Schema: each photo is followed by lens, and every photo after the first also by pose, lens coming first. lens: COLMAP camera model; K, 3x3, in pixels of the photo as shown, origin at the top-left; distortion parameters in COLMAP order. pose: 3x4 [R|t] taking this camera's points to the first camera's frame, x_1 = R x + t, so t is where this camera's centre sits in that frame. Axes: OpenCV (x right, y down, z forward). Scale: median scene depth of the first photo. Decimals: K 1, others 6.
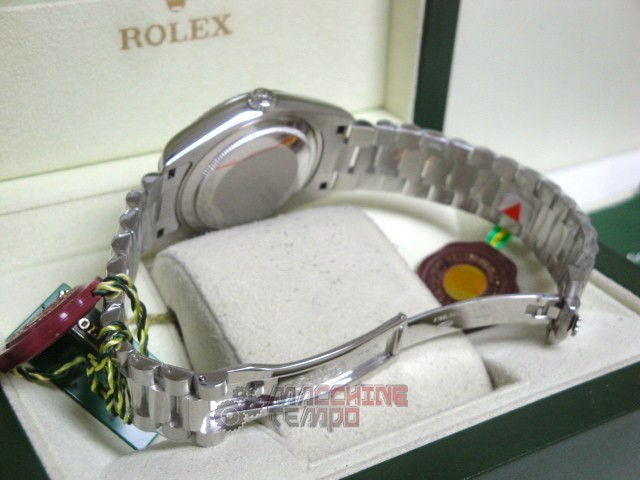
lens RADIAL K [[1018.0, 0, 320.9], [0, 1018.0, 244.5], [0, 0, 1]] dist [0.098162, 0.000000]
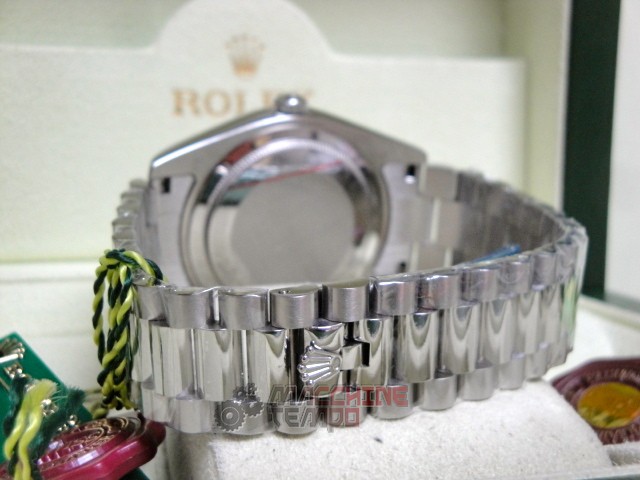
lens RADIAL K [[1018.0, 0, 315.5], [0, 1018.0, 239.9], [0, 0, 1]] dist [0.098162, 0.000000]
pose [[0.965329, -0.011966, -0.260763, 0.133863], [-0.097045, 0.910900, -0.401054, 0.227008], [0.242328, 0.412454, 0.878156, 0.339970]]
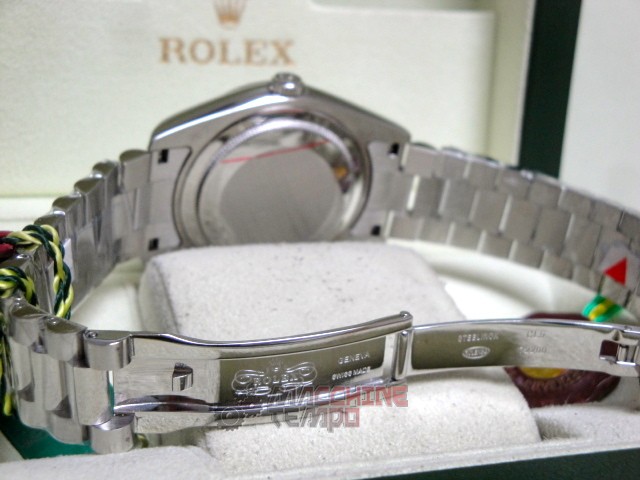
lens RADIAL K [[1018.0, 0, 320.8], [0, 1018.0, 242.4], [0, 0, 1]] dist [0.098162, 0.000000]
pose [[0.973432, 0.057310, -0.221690, 0.144715], [-0.117109, 0.956574, -0.266931, 0.178661], [0.196765, 0.285801, 0.937871, 0.246440]]
